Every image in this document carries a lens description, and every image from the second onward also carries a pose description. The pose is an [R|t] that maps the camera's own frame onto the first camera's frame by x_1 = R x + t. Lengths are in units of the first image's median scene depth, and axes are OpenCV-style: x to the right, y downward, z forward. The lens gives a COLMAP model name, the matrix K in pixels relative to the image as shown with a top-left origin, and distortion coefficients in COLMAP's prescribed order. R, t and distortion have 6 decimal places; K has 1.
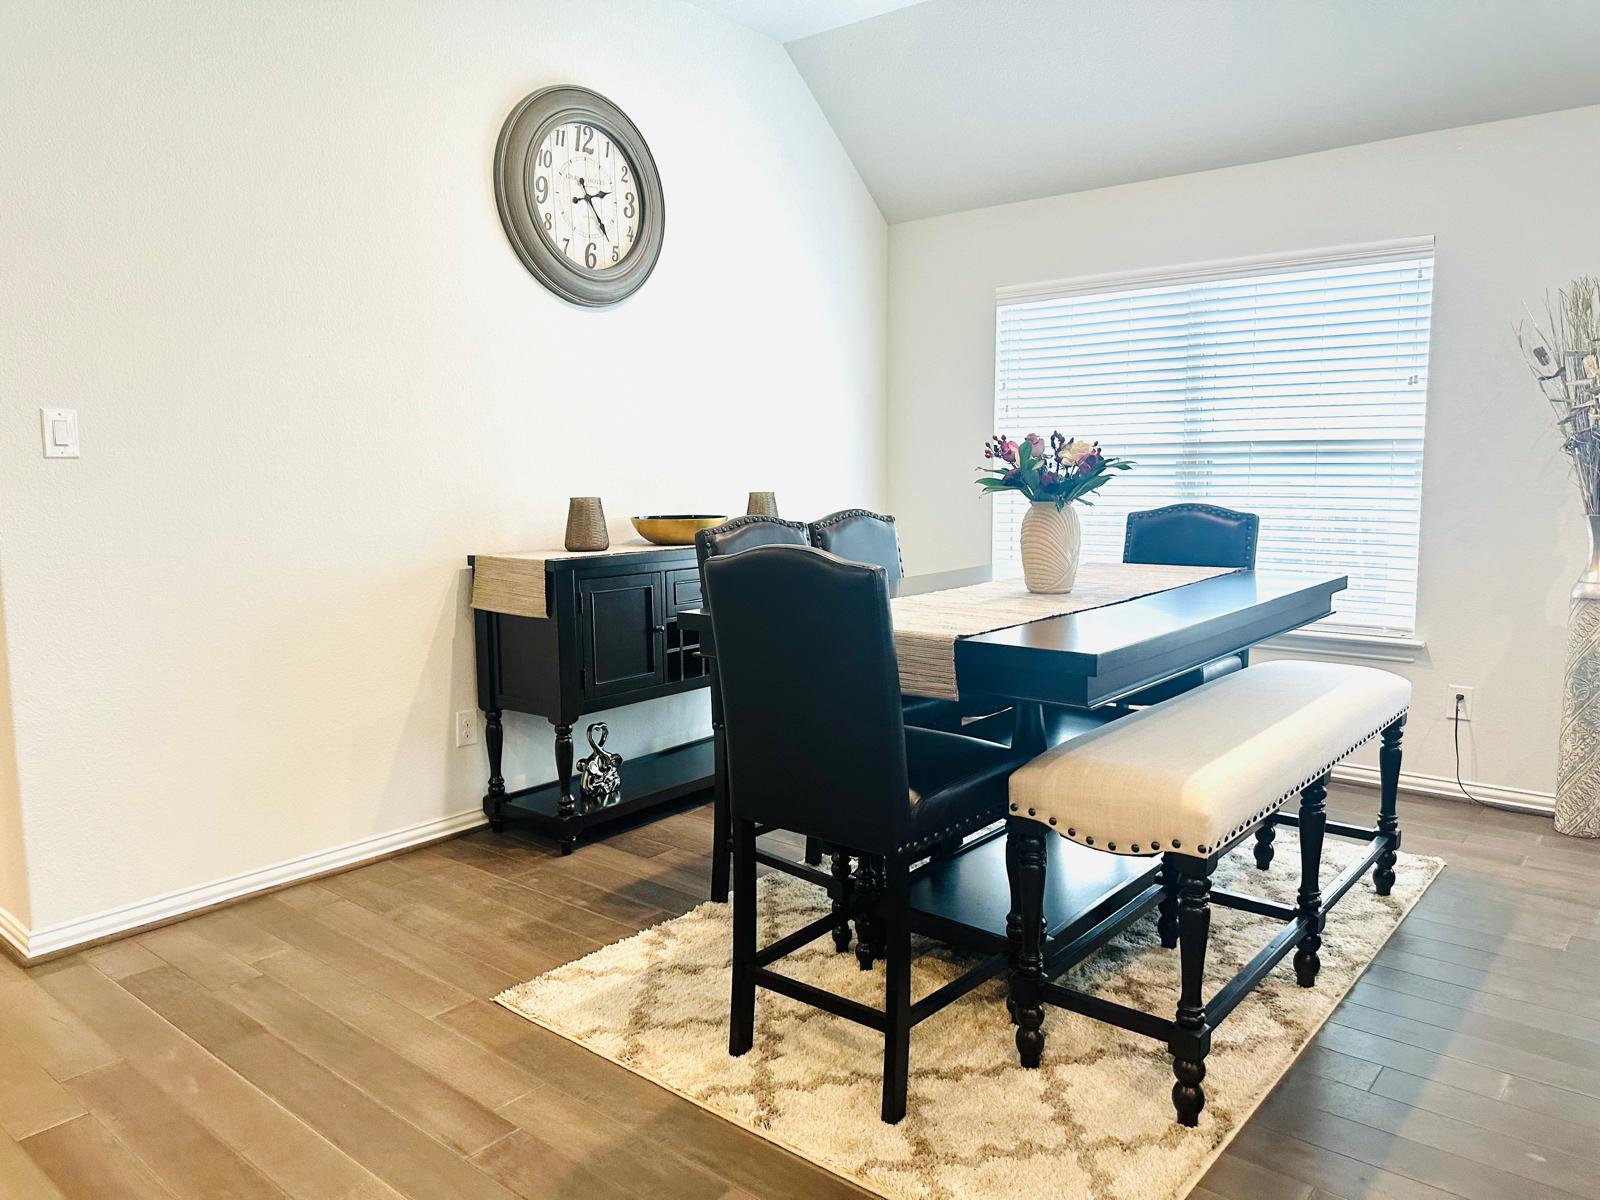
lens RADIAL K [[1132.9, 0, 800.5], [0, 1132.9, 601.6], [0, 0, 1]] dist [0.043504, -0.041180]
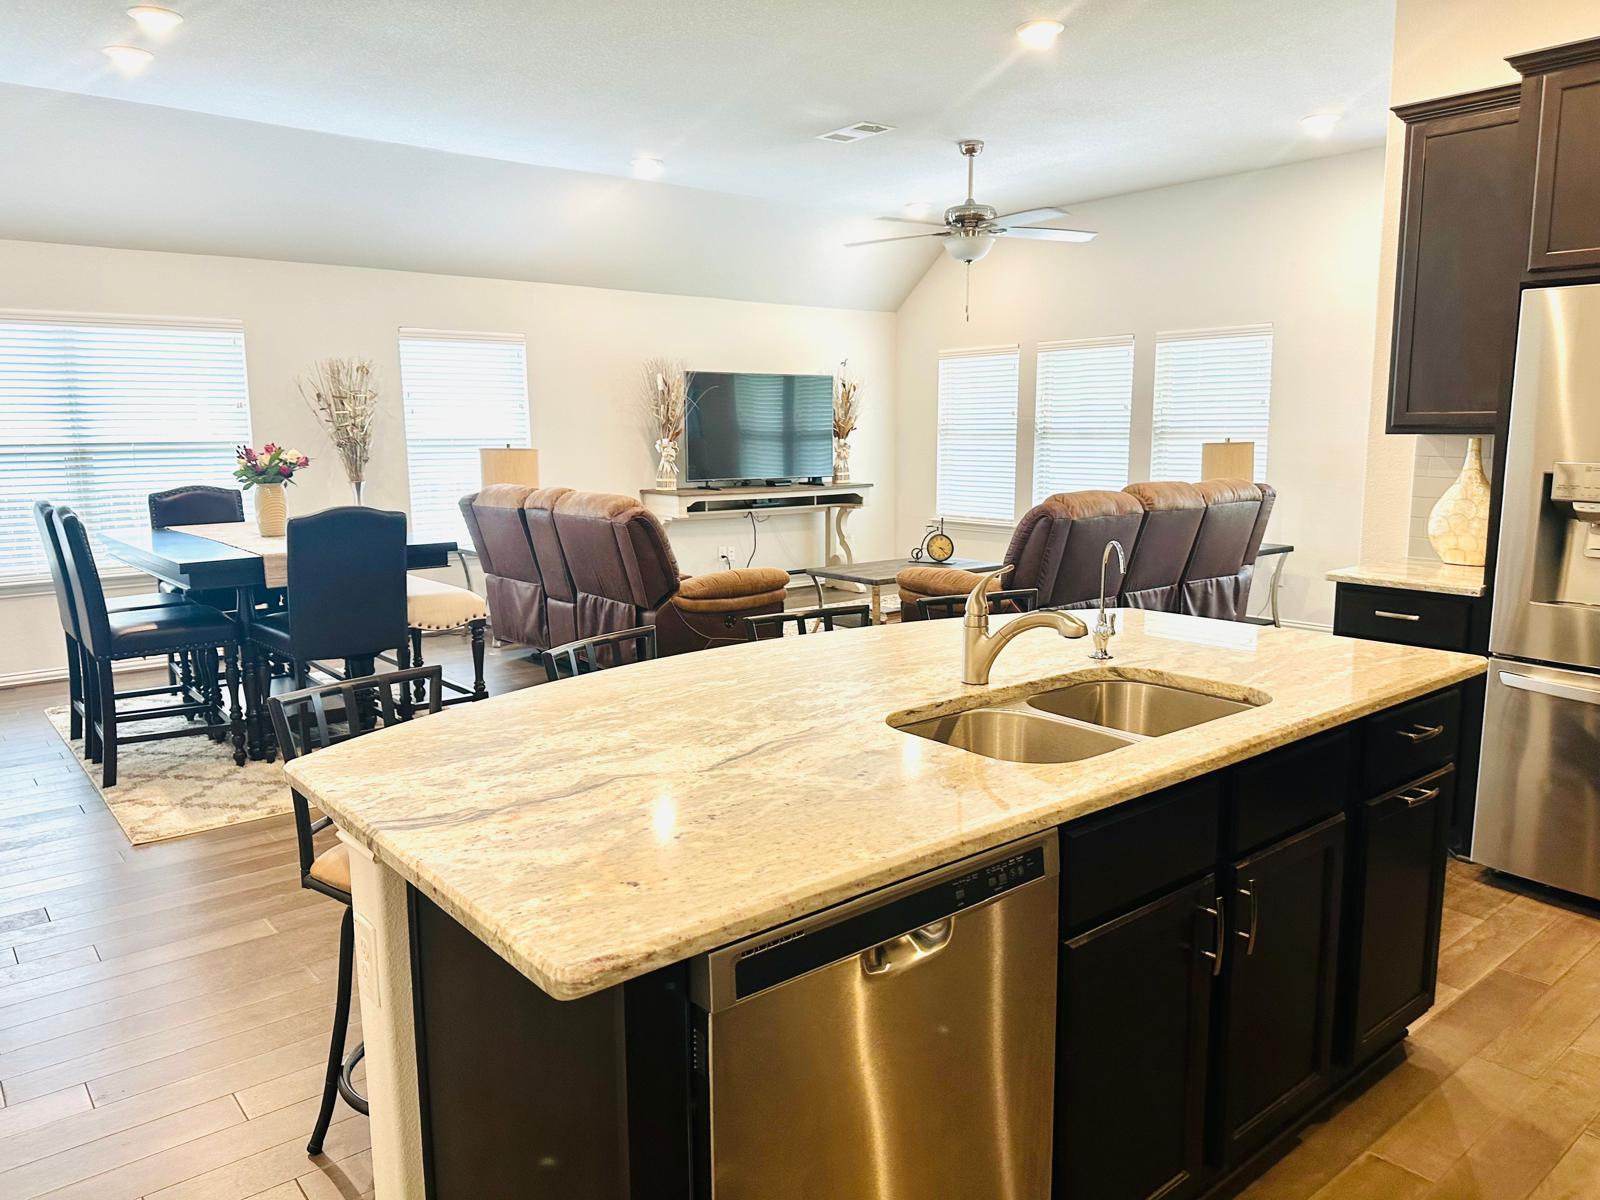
lens RADIAL K [[1132.9, 0, 795.4], [0, 1132.9, 596.4], [0, 0, 1]] dist [0.043504, -0.041180]
pose [[0.181060, -0.137514, 0.973811, -1.005333], [0.138432, 0.983882, 0.113198, 0.001084], [-0.973681, 0.114311, 0.197178, -0.074606]]
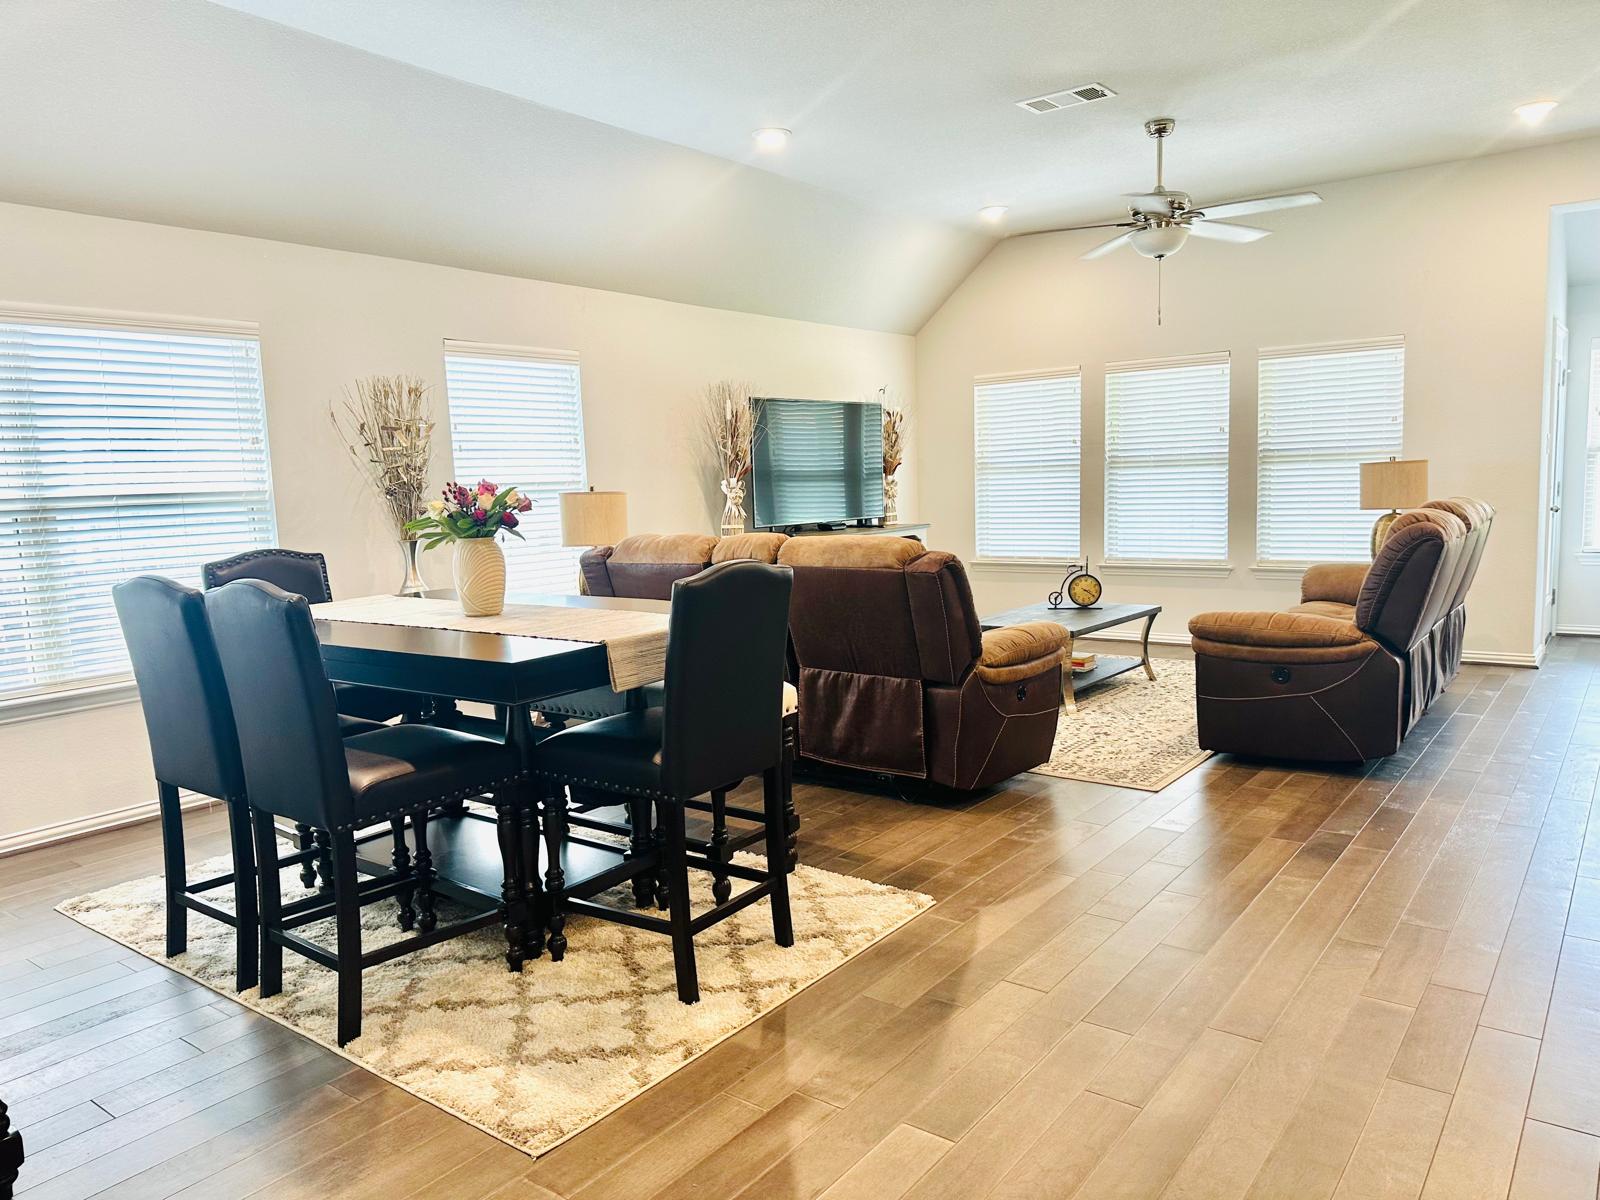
lens RADIAL K [[1132.9, 0, 801.9], [0, 1132.9, 598.2], [0, 0, 1]] dist [0.043504, -0.041180]
pose [[-0.050163, -0.095354, 0.994179, -0.721639], [0.170490, 0.980004, 0.102597, -0.061655], [-0.984082, 0.174644, -0.032903, 0.535638]]
